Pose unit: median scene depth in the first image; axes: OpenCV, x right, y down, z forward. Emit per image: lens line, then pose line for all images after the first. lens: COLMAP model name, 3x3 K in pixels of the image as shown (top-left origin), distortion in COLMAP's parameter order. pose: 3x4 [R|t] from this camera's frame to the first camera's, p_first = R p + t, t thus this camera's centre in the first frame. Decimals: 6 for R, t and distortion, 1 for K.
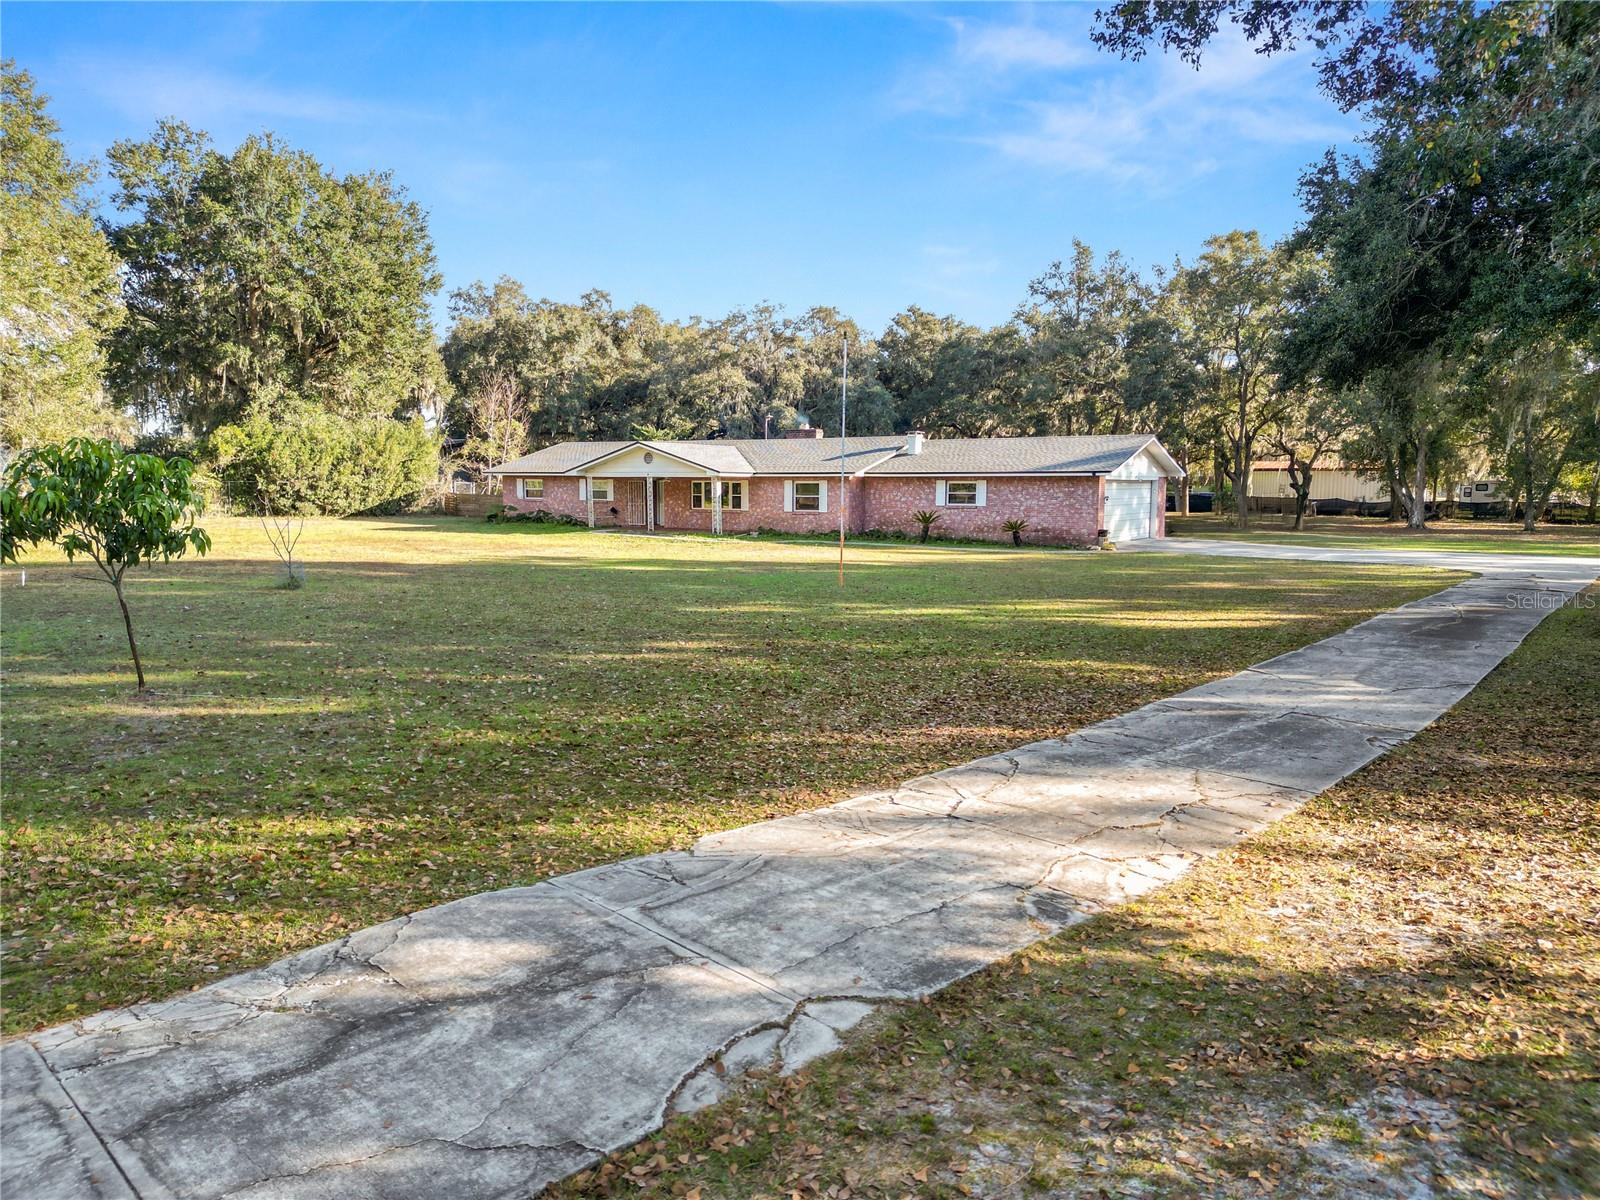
lens RADIAL K [[1134.2, 0, 800.0], [0, 1134.2, 600.0], [0, 0, 1]] dist [0.071298, -0.067158]
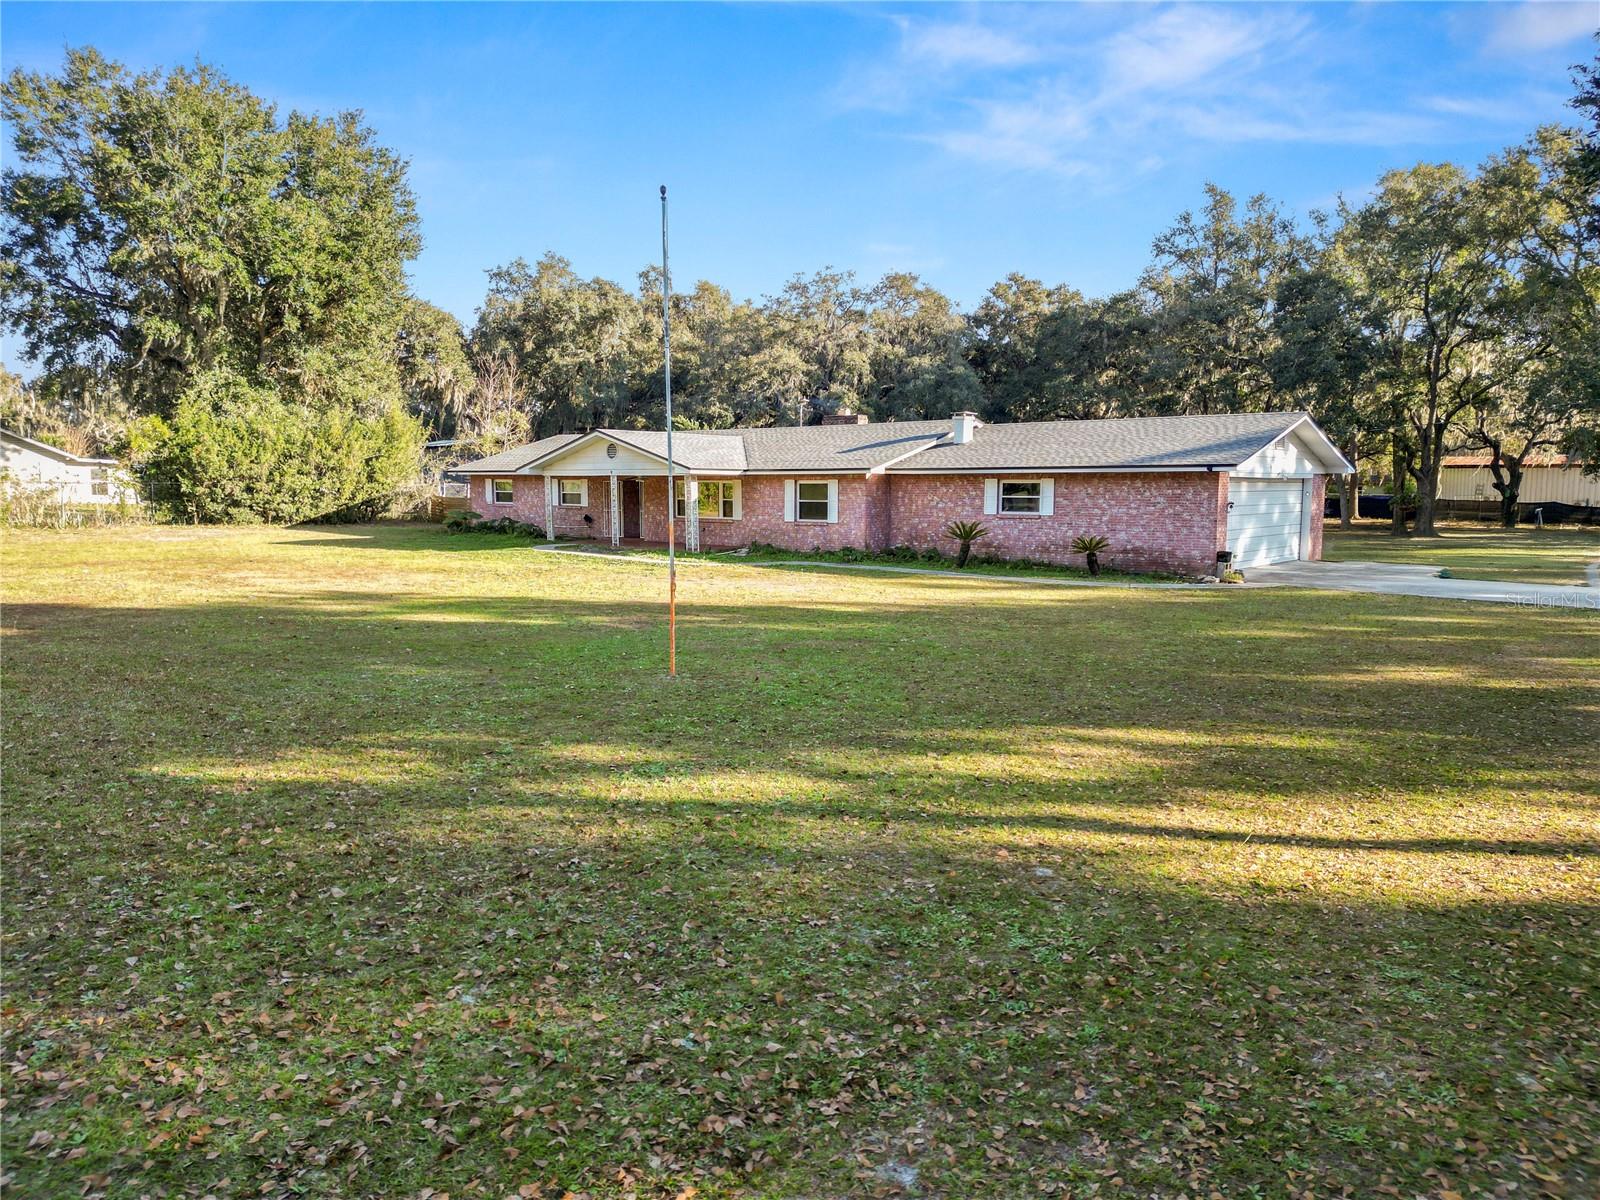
lens RADIAL K [[1134.2, 0, 800.0], [0, 1134.2, 600.0], [0, 0, 1]] dist [0.071298, -0.067158]
pose [[0.992331, 0.010853, -0.123129, 0.091275], [-0.011067, 0.999938, -0.001057, -0.026671], [0.123110, 0.002412, 0.992390, 0.270277]]
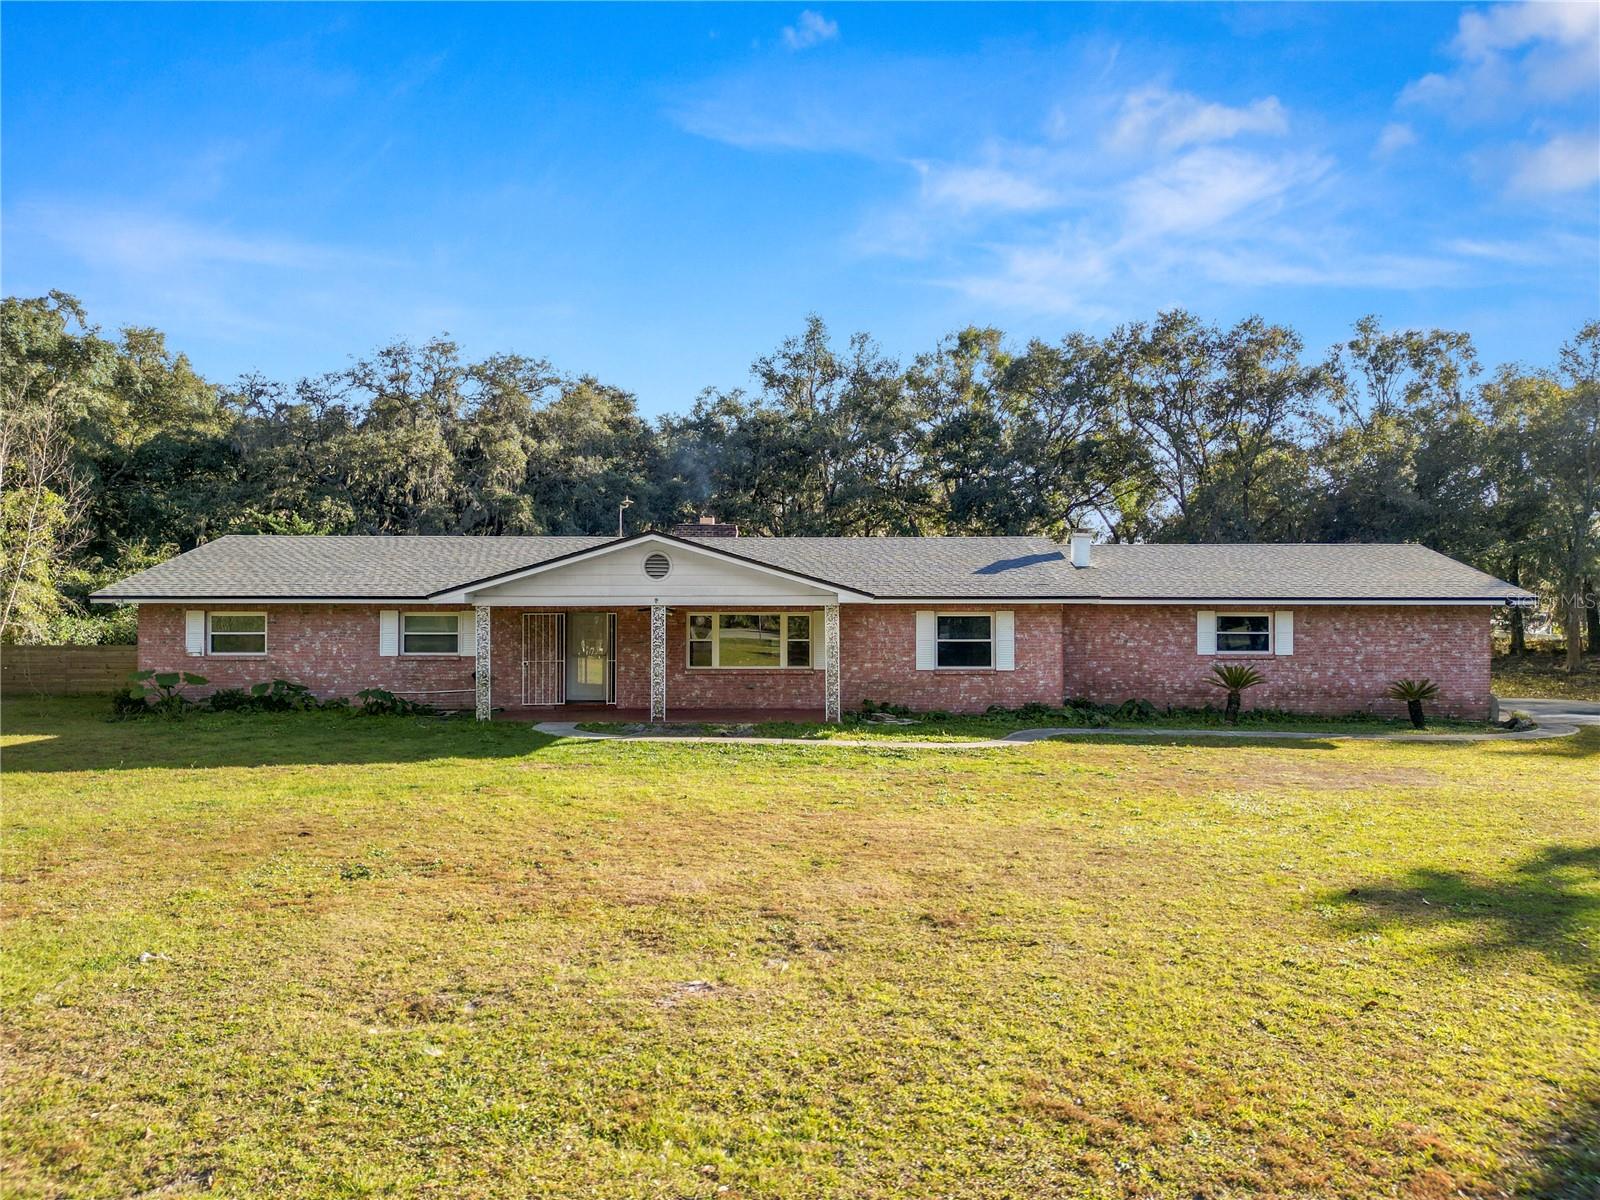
lens RADIAL K [[1168.7, 0, 823.9], [0, 1168.7, 602.5], [0, 0, 1]] dist [0.078856, -0.079419]
pose [[0.845475, 0.001318, 0.534014, -0.349915], [0.057442, 0.993971, -0.093397, -0.063418], [-0.530917, 0.109640, 0.840301, 0.584169]]
